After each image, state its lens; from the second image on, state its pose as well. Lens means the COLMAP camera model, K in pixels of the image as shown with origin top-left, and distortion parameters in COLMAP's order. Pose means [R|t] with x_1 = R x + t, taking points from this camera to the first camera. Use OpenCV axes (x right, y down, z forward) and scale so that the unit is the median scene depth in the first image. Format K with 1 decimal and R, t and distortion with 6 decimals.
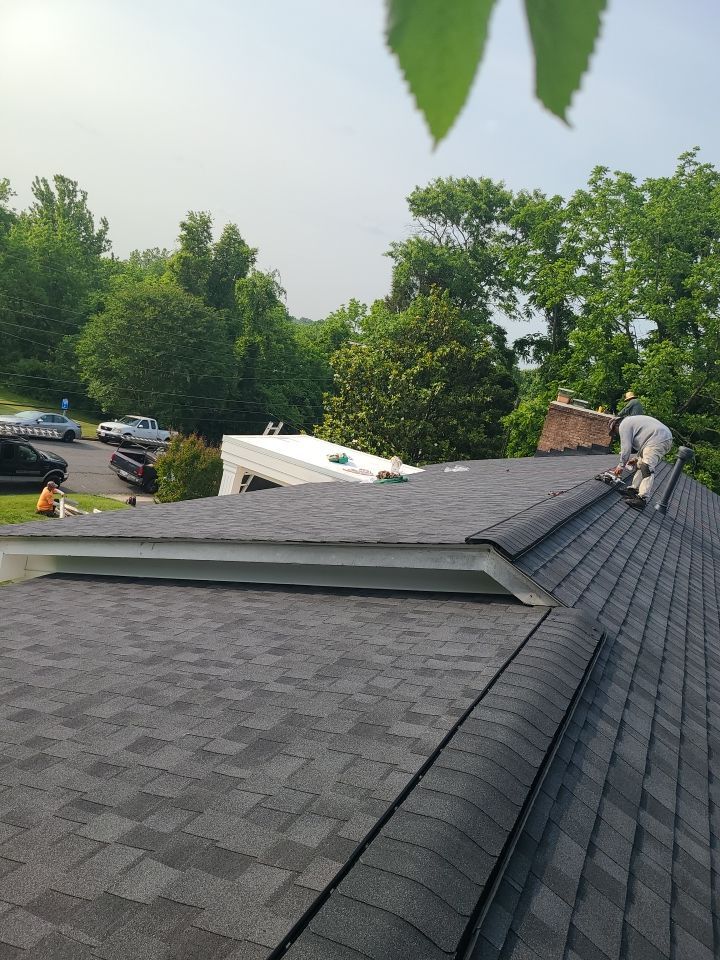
lens RADIAL K [[717.2, 0, 334.1], [0, 717.2, 489.3], [0, 0, 1]] dist [0.047635, -0.030639]
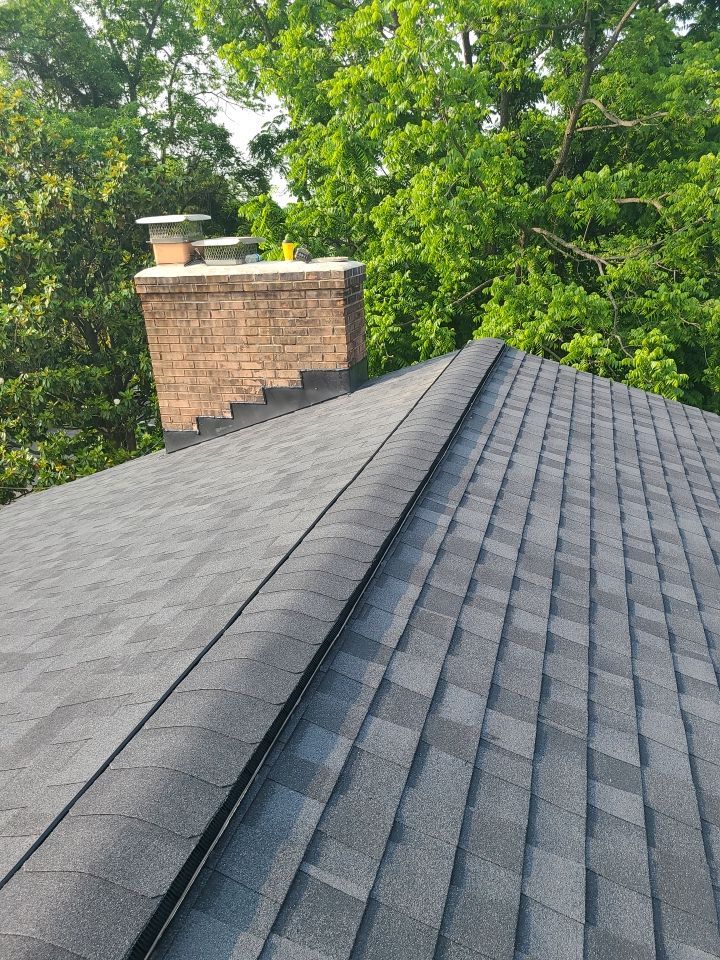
lens RADIAL K [[717.2, 0, 345.0], [0, 717.2, 503.2], [0, 0, 1]] dist [0.047635, -0.030639]
pose [[0.941040, -0.334940, 0.047535, 0.336146], [0.319632, 0.926328, 0.199377, -0.064780], [-0.110813, -0.172428, 0.978769, 0.676549]]
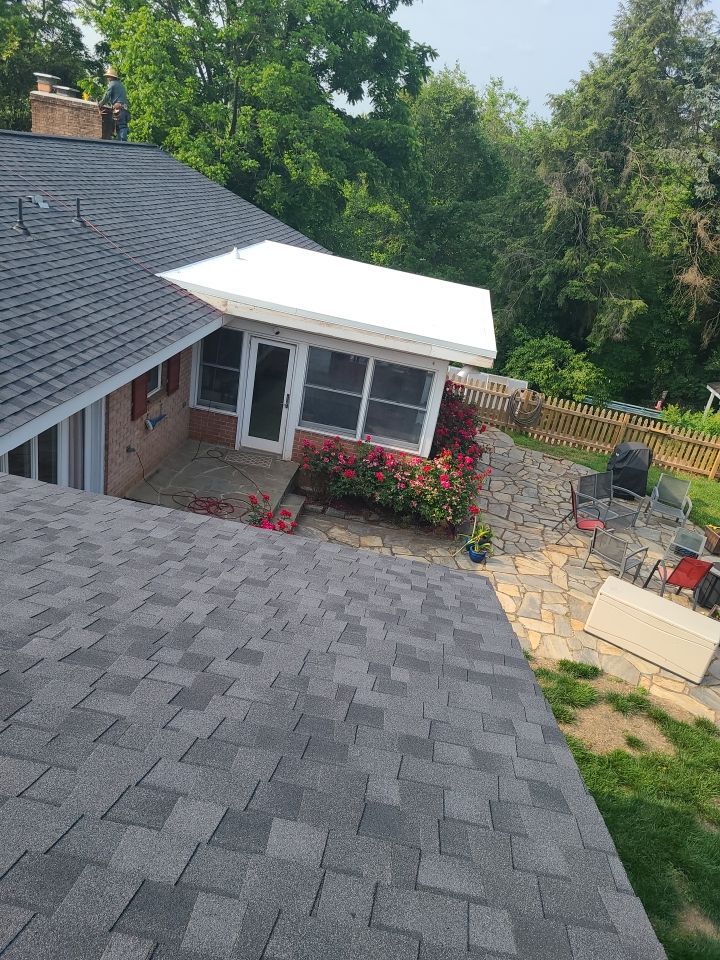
lens RADIAL K [[717.2, 0, 367.5], [0, 717.2, 483.5], [0, 0, 1]] dist [0.047635, -0.030639]
pose [[0.936795, -0.221424, 0.270899, 0.338872], [0.133964, 0.942261, 0.306915, 0.110812], [-0.323216, -0.251226, 0.912369, -0.063764]]
